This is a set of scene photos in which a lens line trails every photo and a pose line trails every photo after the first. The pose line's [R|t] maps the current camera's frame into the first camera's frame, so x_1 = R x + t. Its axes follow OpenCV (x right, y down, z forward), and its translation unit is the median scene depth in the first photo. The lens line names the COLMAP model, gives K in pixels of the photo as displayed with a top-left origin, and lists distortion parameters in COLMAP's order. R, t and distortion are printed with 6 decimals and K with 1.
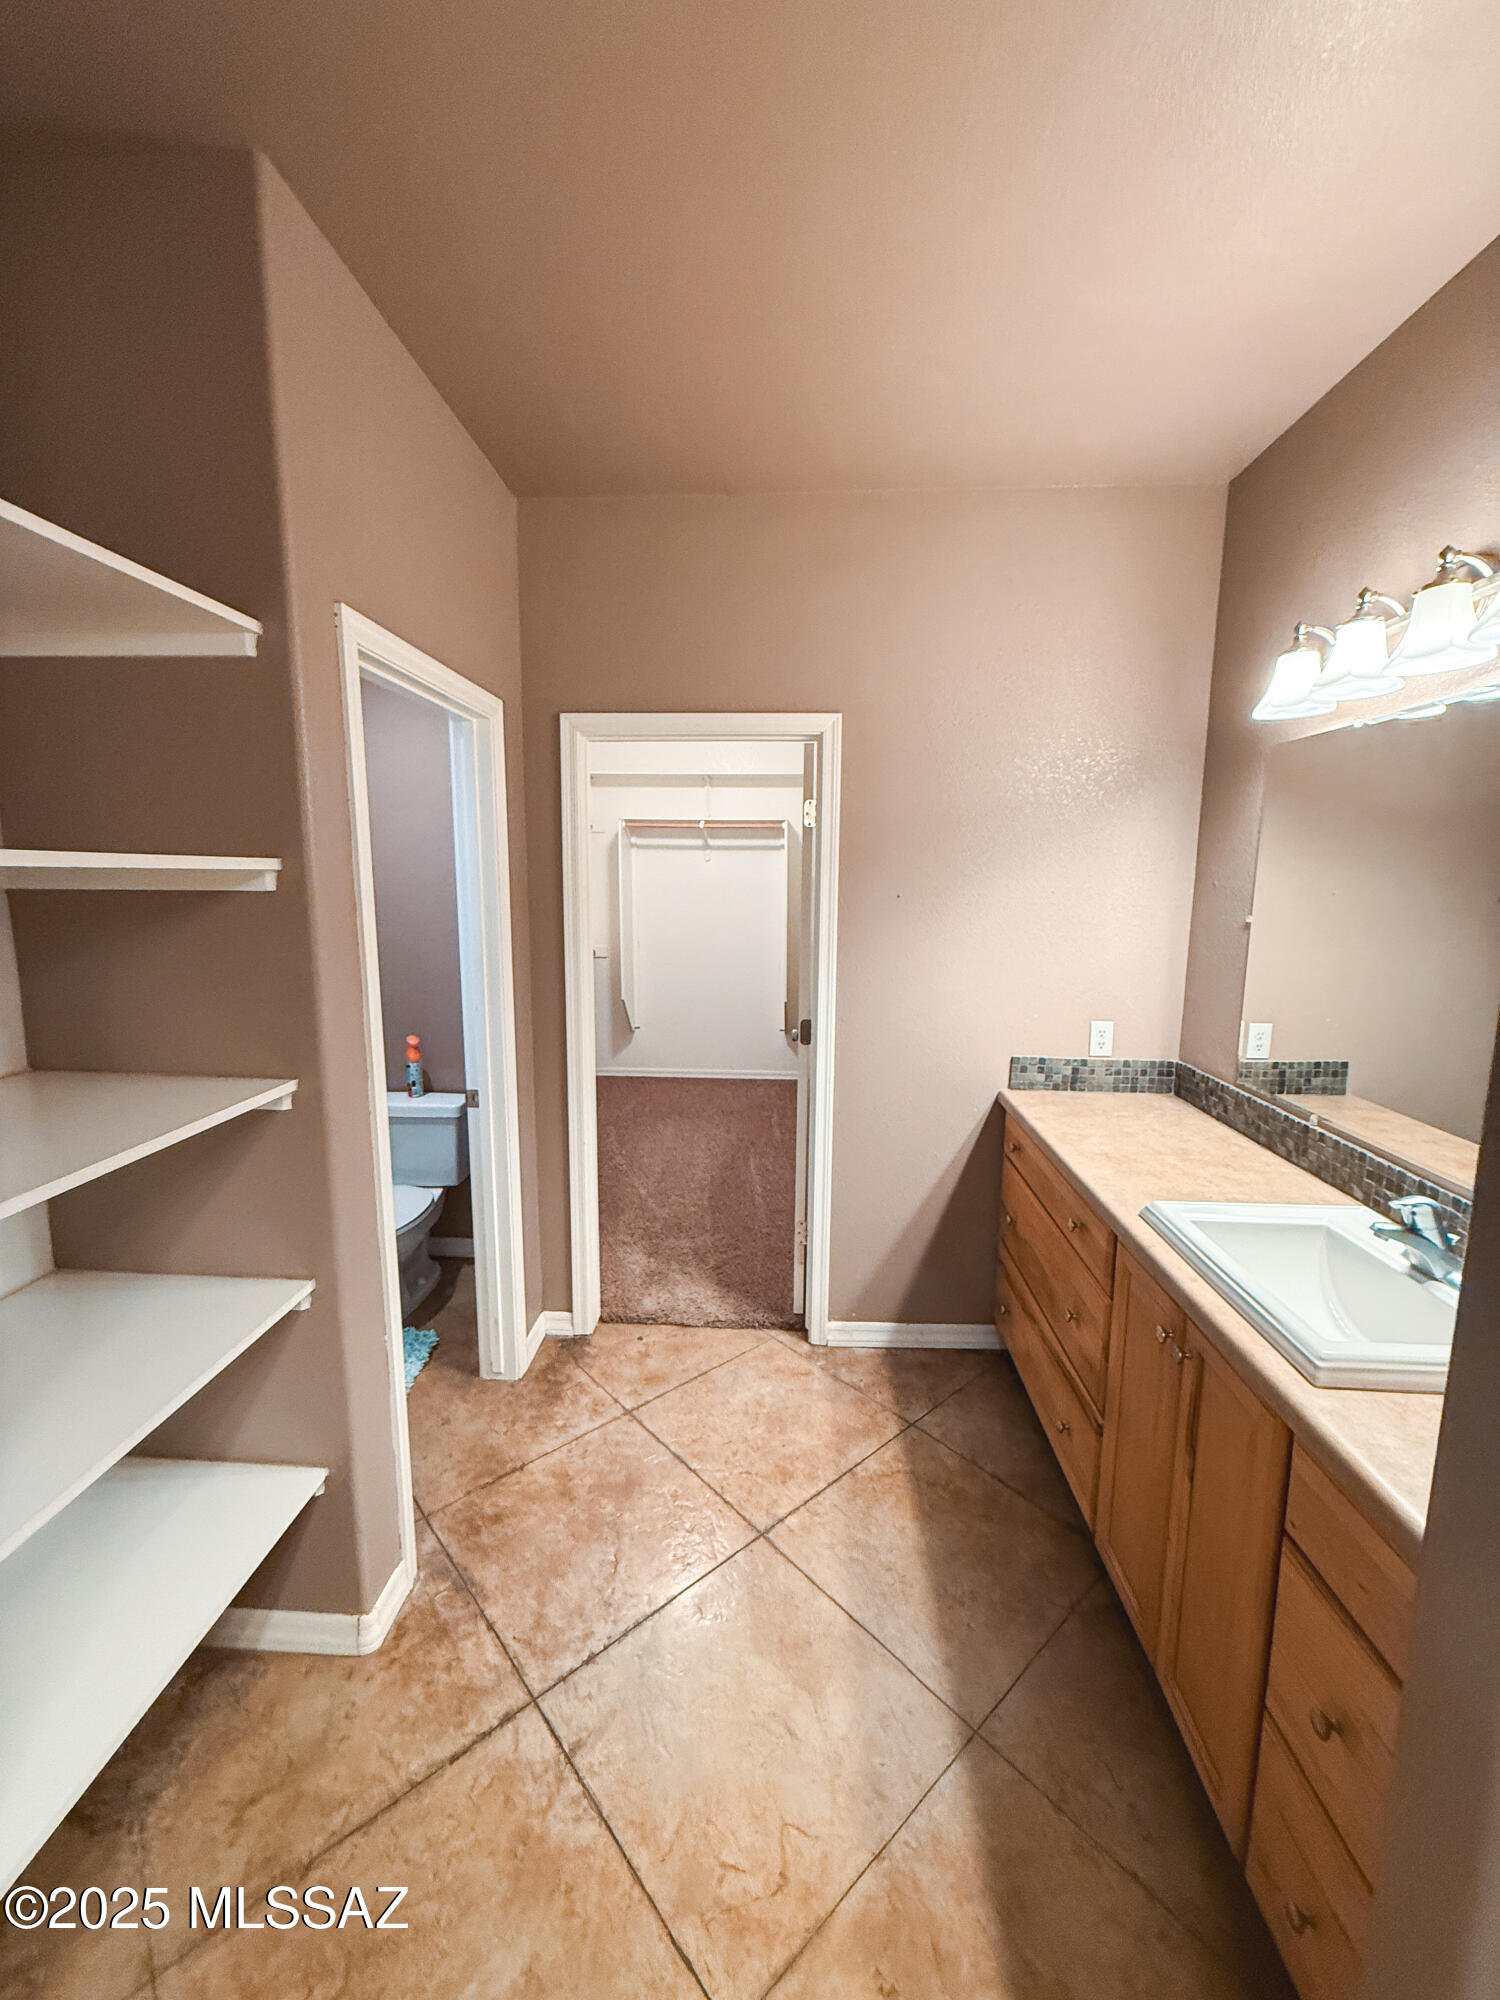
lens RADIAL K [[798.9, 0, 748.2], [0, 798.9, 1001.0], [0, 0, 1]] dist [-0.000617, 0.001096]
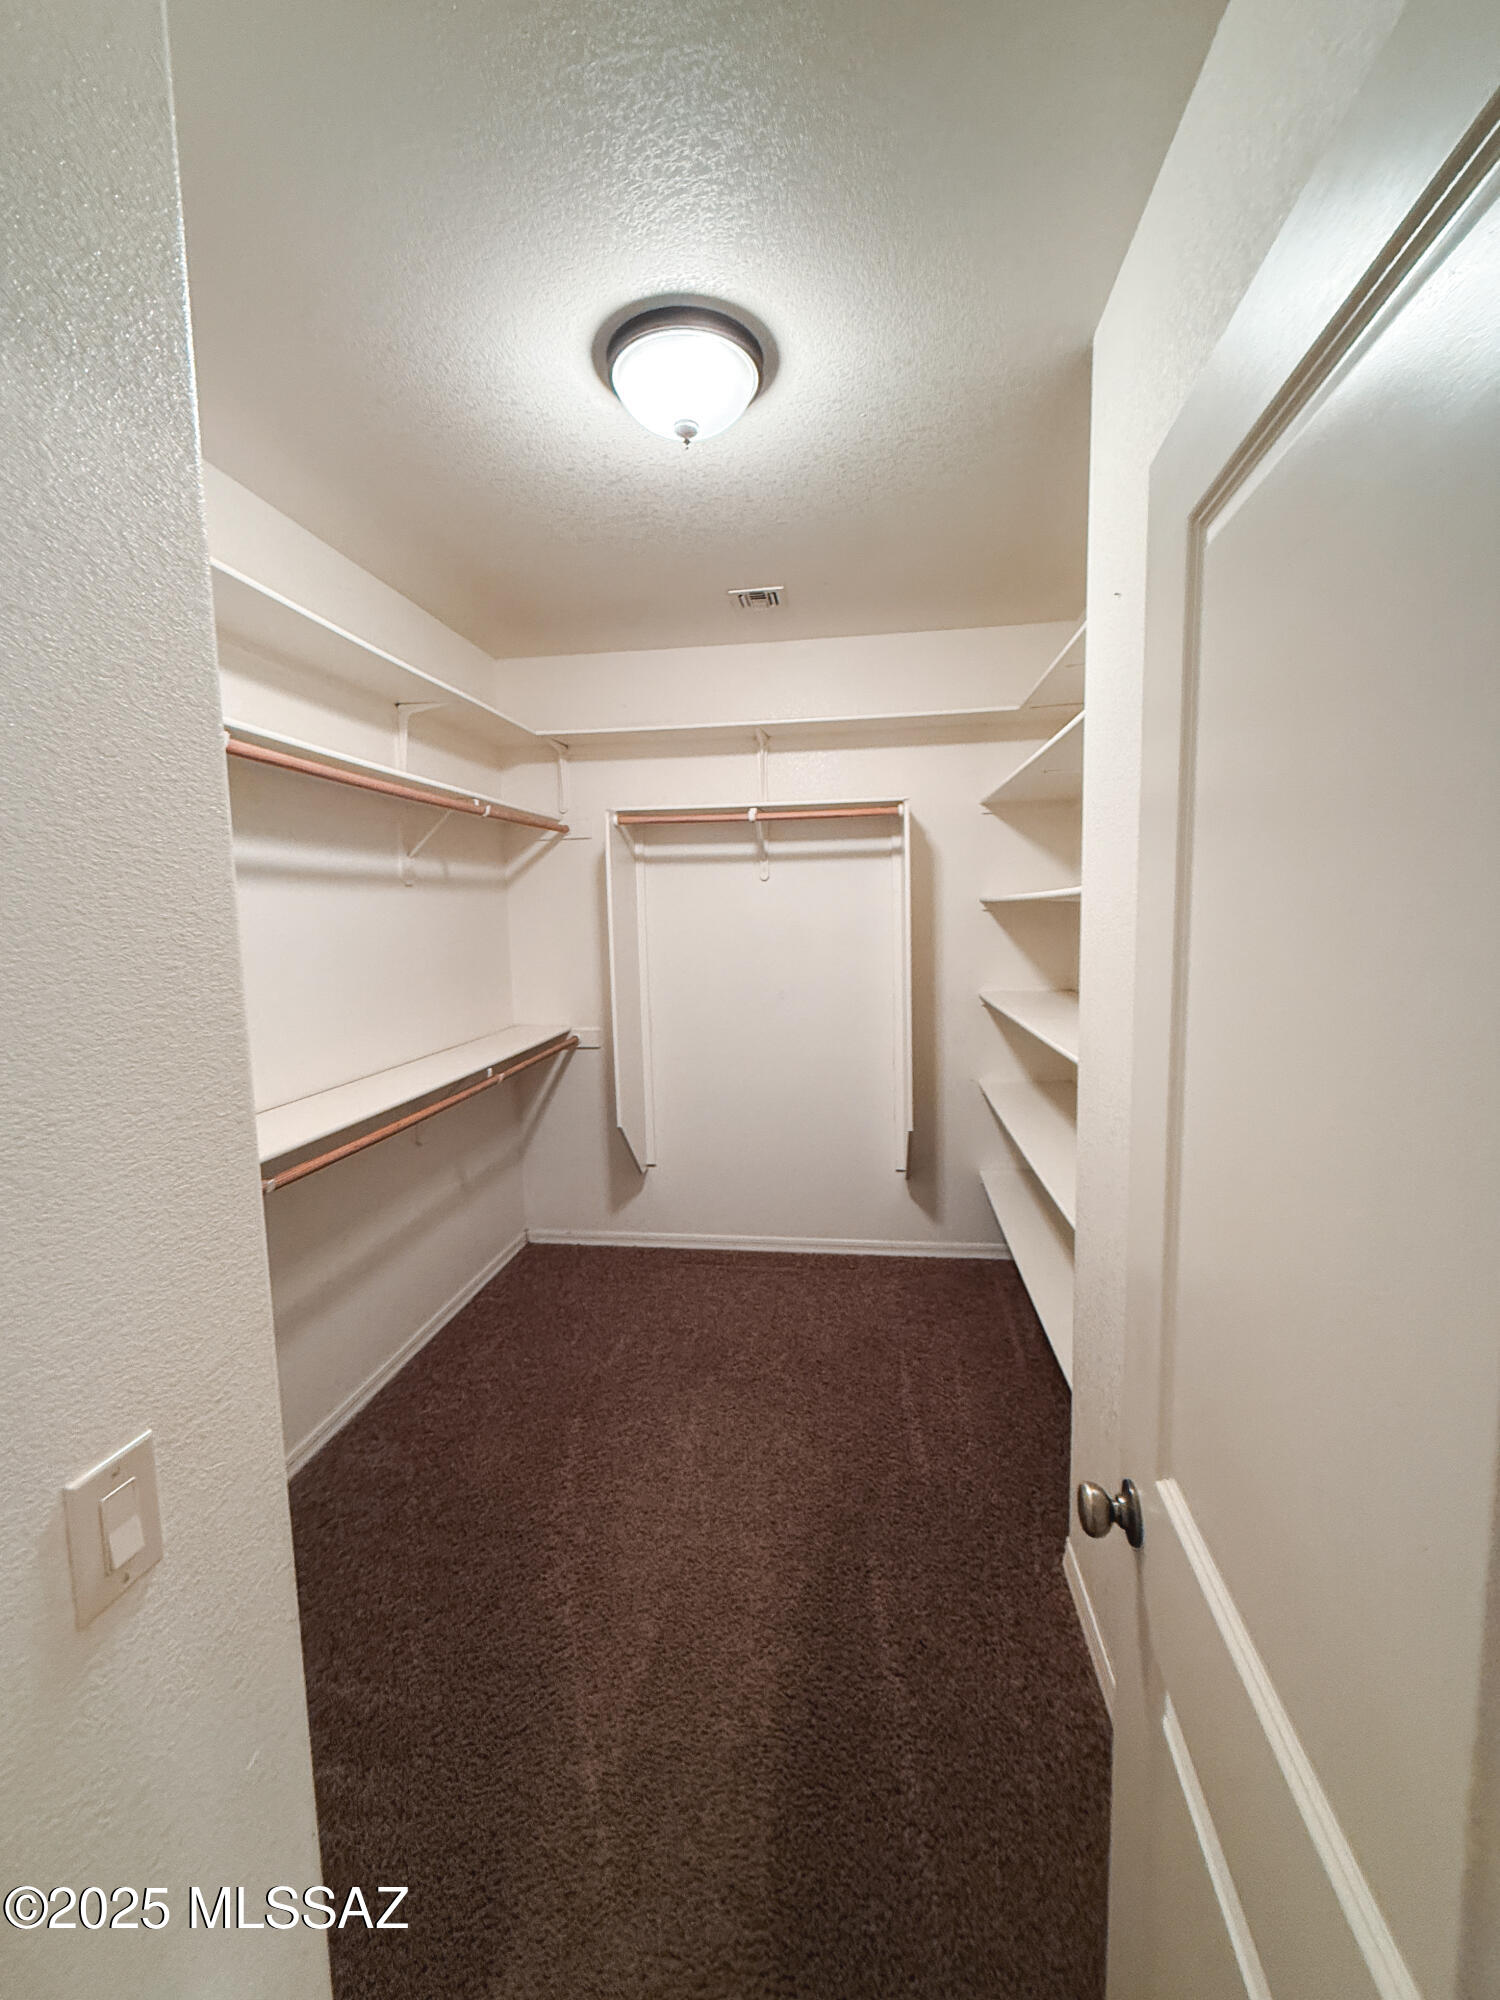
lens RADIAL K [[798.9, 0, 752.8], [0, 798.9, 991.8], [0, 0, 1]] dist [-0.000617, 0.001096]
pose [[0.996476, -0.019723, -0.081524, -0.014695], [0.016724, 0.999164, -0.037303, -0.075920], [0.082191, 0.035808, 0.995973, 0.440384]]
